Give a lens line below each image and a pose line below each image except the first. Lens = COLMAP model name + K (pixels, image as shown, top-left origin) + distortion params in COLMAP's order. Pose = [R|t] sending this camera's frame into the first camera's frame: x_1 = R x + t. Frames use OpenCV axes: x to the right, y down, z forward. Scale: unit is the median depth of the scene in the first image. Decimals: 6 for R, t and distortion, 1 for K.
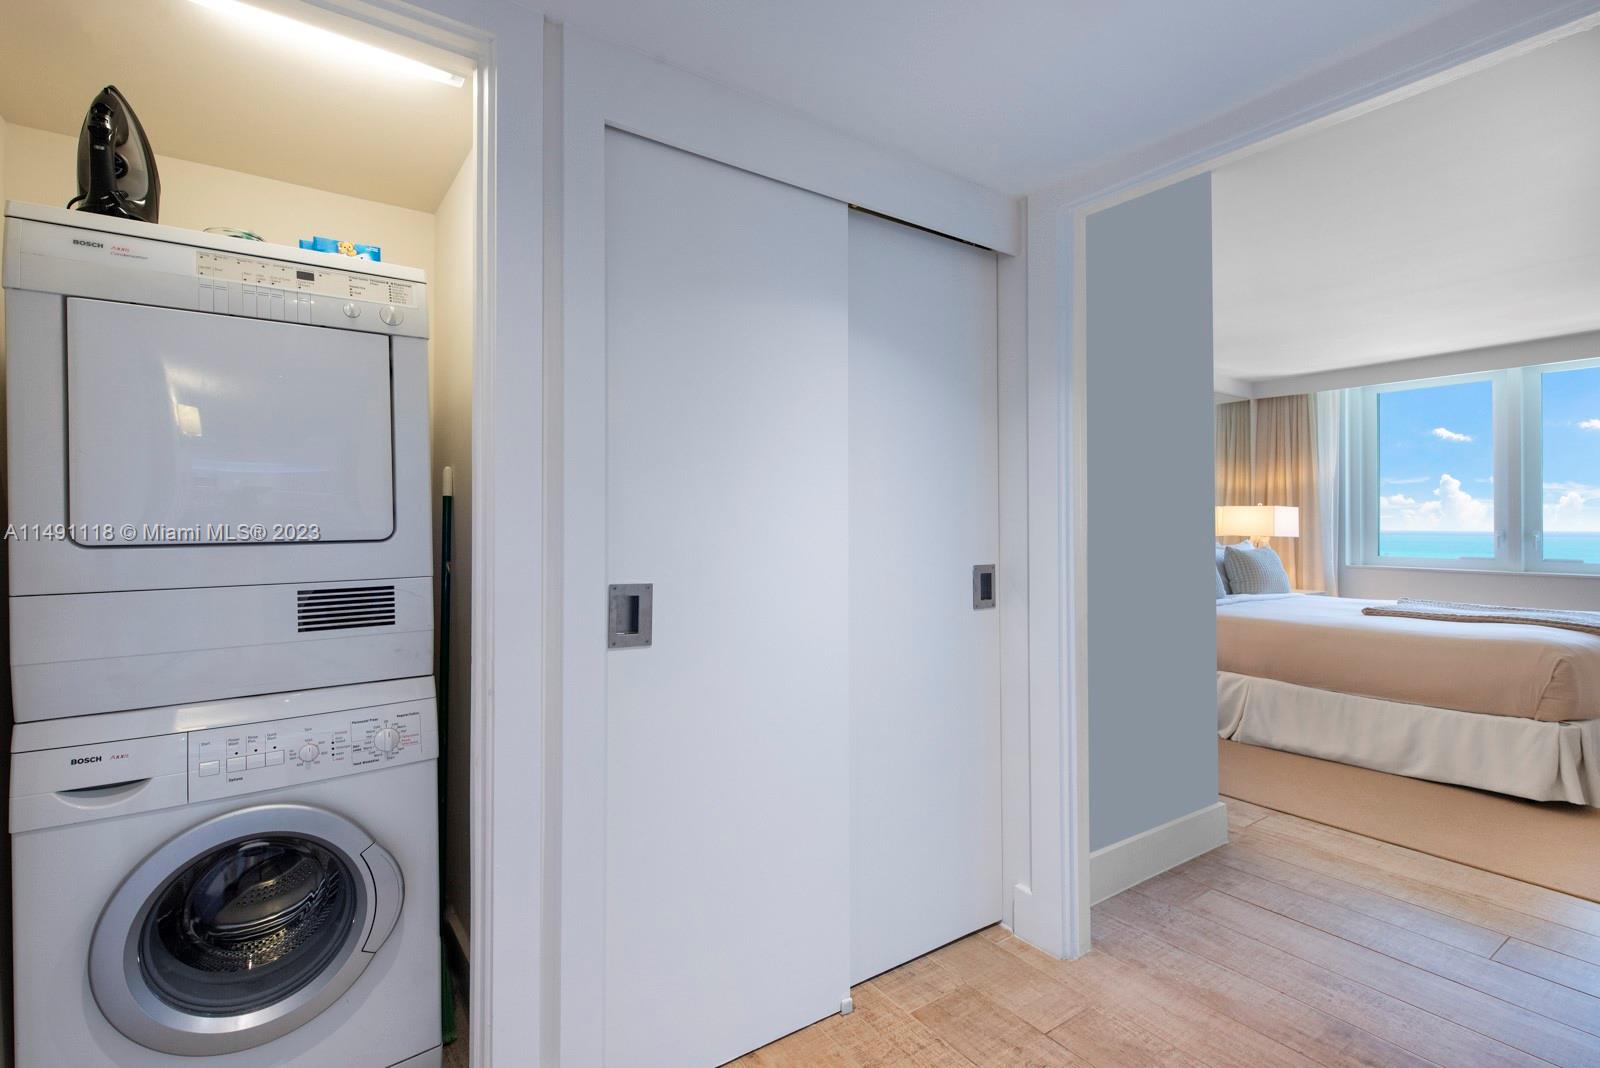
lens RADIAL K [[613.5, 0, 797.7], [0, 613.5, 526.2], [0, 0, 1]] dist [0.001037, 0.000232]
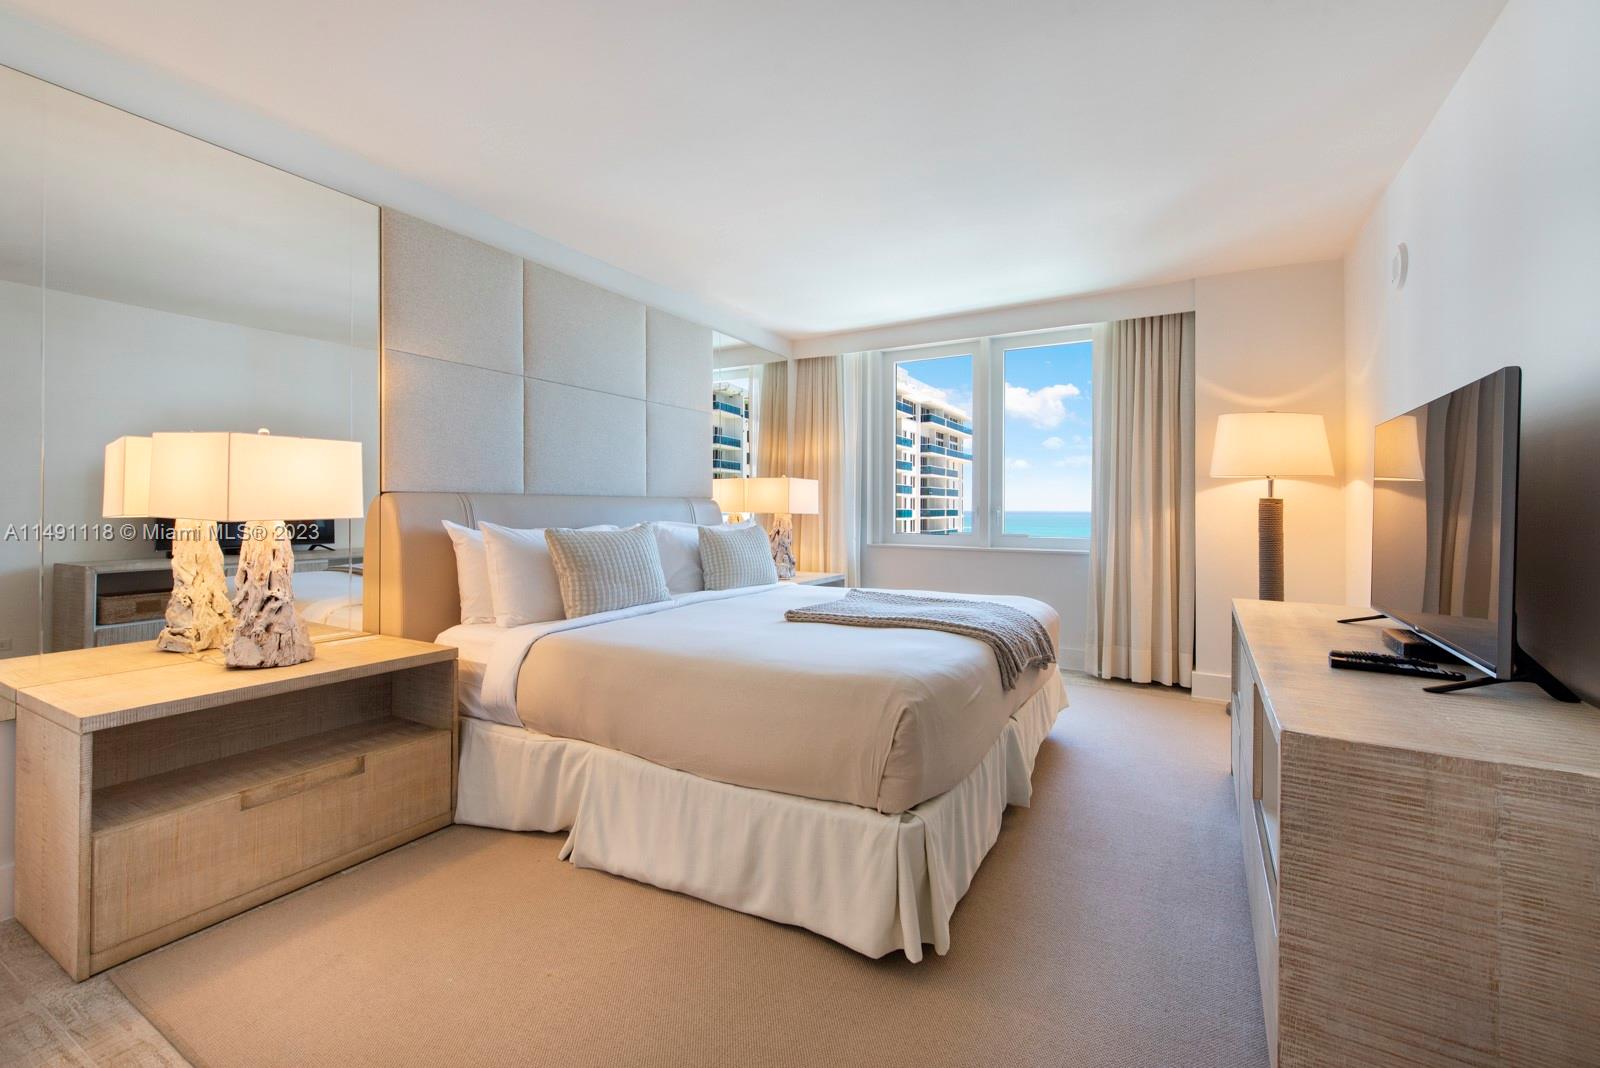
lens RADIAL K [[684.9, 0, 798.3], [0, 684.9, 516.9], [0, 0, 1]] dist [-0.001318, 0.000017]
pose [[0.860560, -0.008914, 0.509270, 0.564658], [0.001828, 0.999894, 0.014413, 0.013812], [-0.509345, -0.011473, 0.860486, 0.334092]]
